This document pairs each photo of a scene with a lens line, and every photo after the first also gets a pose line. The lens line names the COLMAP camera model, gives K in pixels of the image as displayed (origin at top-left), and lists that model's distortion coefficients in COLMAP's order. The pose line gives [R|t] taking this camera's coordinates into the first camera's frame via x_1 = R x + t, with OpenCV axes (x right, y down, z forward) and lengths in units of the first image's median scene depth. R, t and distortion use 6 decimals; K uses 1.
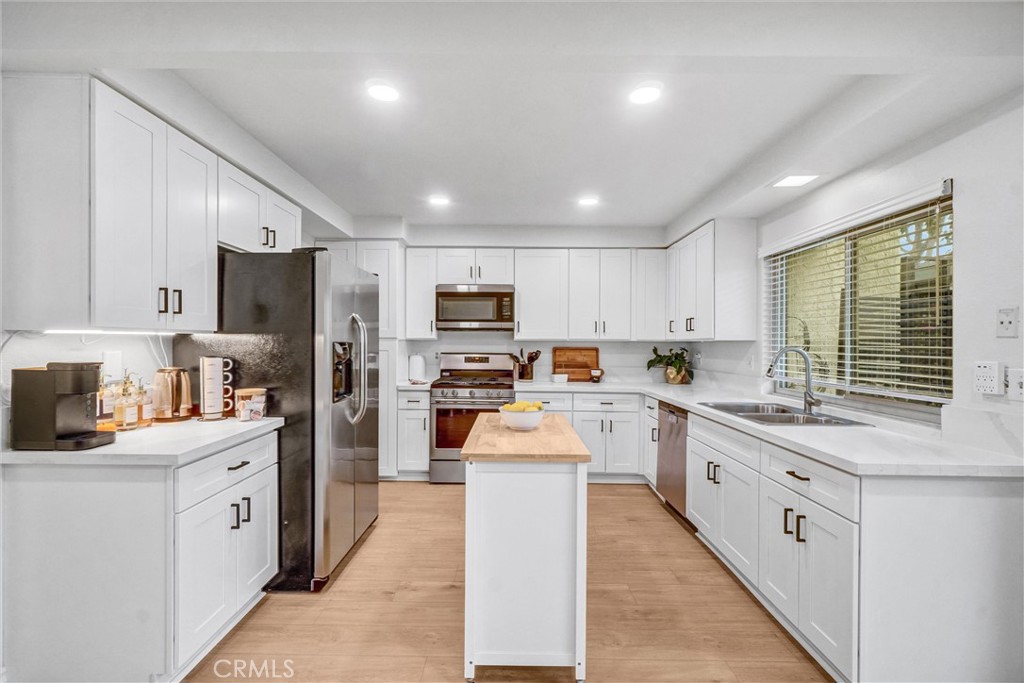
lens RADIAL K [[454.9, 0, 507.7], [0, 454.9, 343.5], [0, 0, 1]] dist [-0.002748, 0.000889]
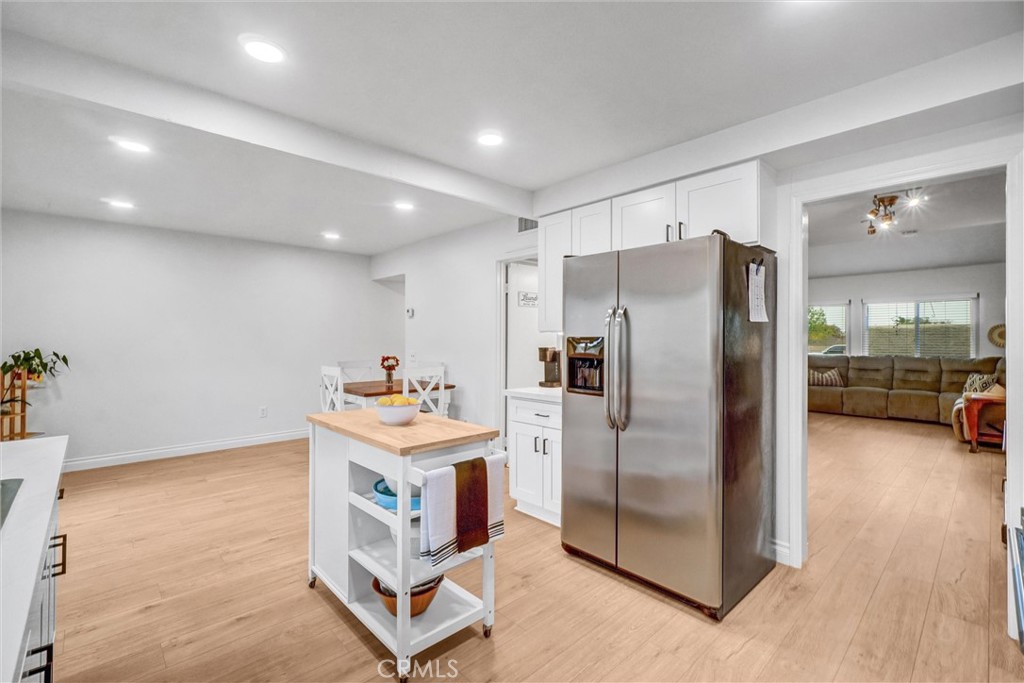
lens RADIAL K [[454.9, 0, 510.2], [0, 454.9, 335.6], [0, 0, 1]] dist [-0.002748, 0.000889]
pose [[-0.728273, -0.011398, -0.685193, 0.346915], [-0.006531, 0.999932, -0.009692, 0.003696], [0.685257, -0.002584, -0.728297, 1.233803]]
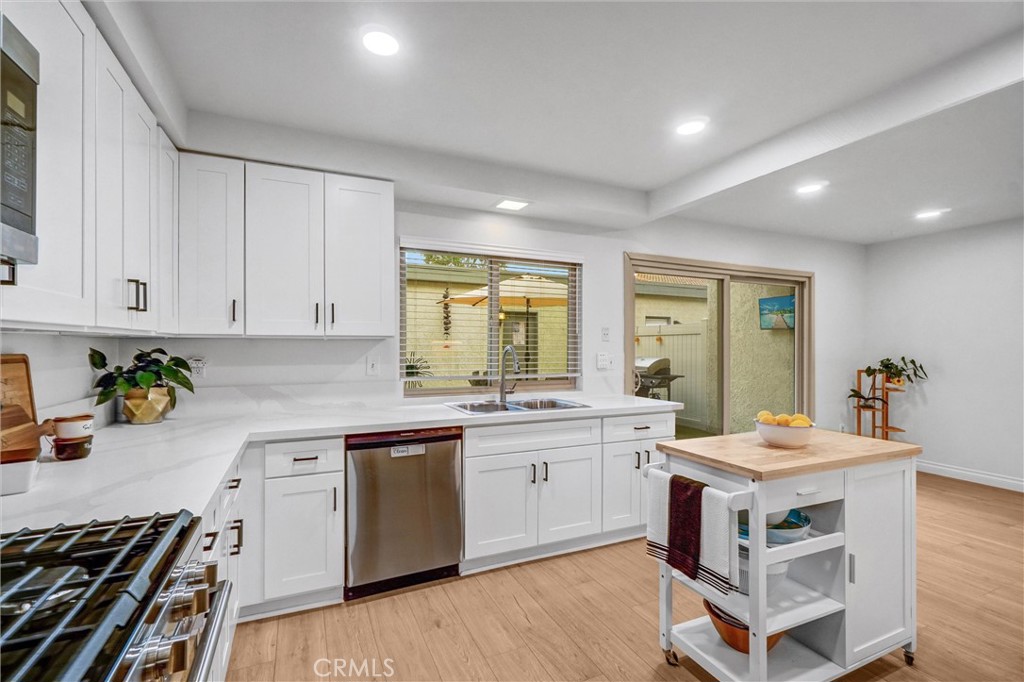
lens RADIAL K [[454.9, 0, 487.4], [0, 454.9, 345.5], [0, 0, 1]] dist [-0.002748, 0.000889]
pose [[-0.410096, -0.009015, 0.911998, -0.329994], [-0.006010, 0.999956, 0.007183, -0.002079], [-0.912023, -0.002535, -0.410132, 1.212504]]
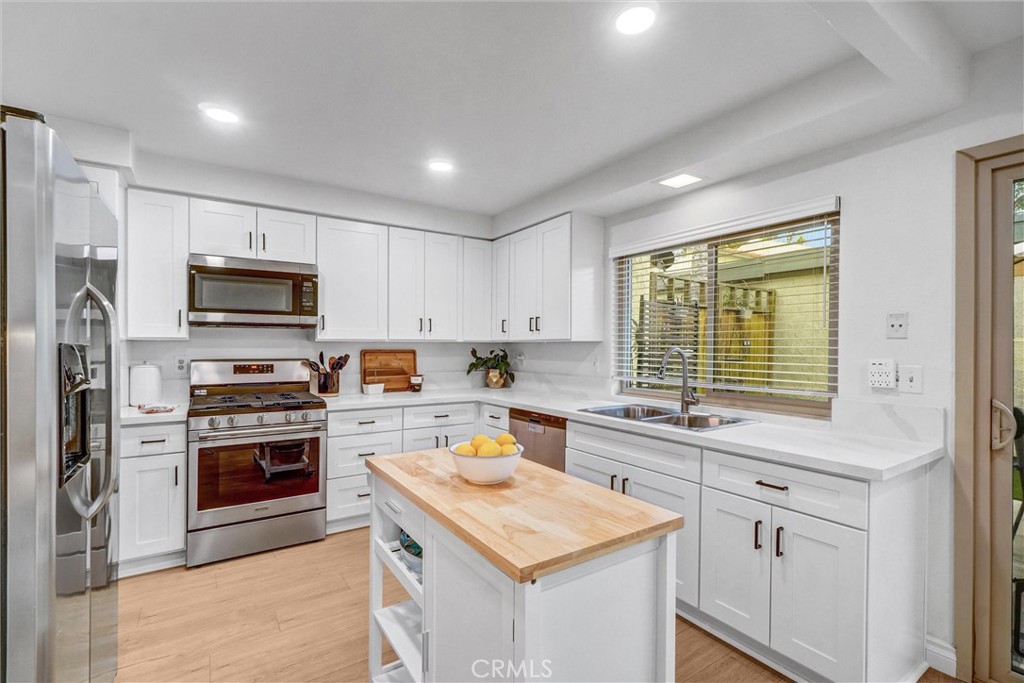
lens RADIAL K [[454.9, 0, 500.0], [0, 454.9, 347.0], [0, 0, 1]] dist [-0.002748, 0.000889]
pose [[0.832760, -0.005938, 0.553602, -0.197817], [0.003329, 0.999978, 0.005718, -0.000659], [-0.553623, -0.002919, 0.832762, 0.305626]]
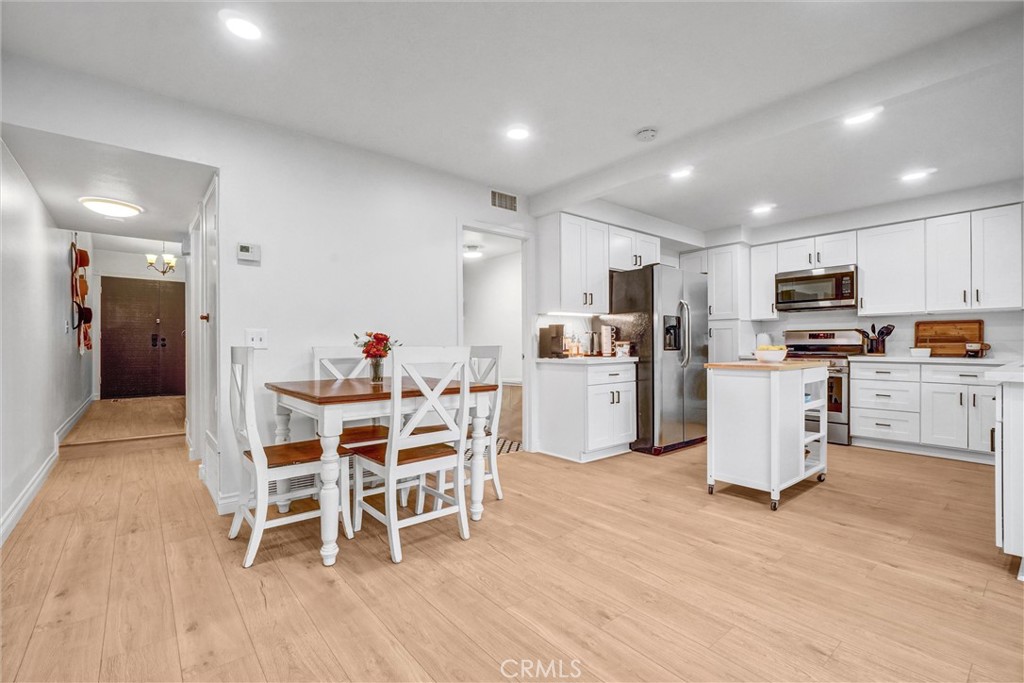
lens RADIAL K [[454.9, 0, 506.5], [0, 454.9, 346.3], [0, 0, 1]] dist [-0.002748, 0.000889]
pose [[0.637884, -0.008336, -0.770087, 0.418902], [0.007066, 0.999963, -0.004972, 0.086267], [0.770100, -0.002269, 0.637919, -0.424552]]
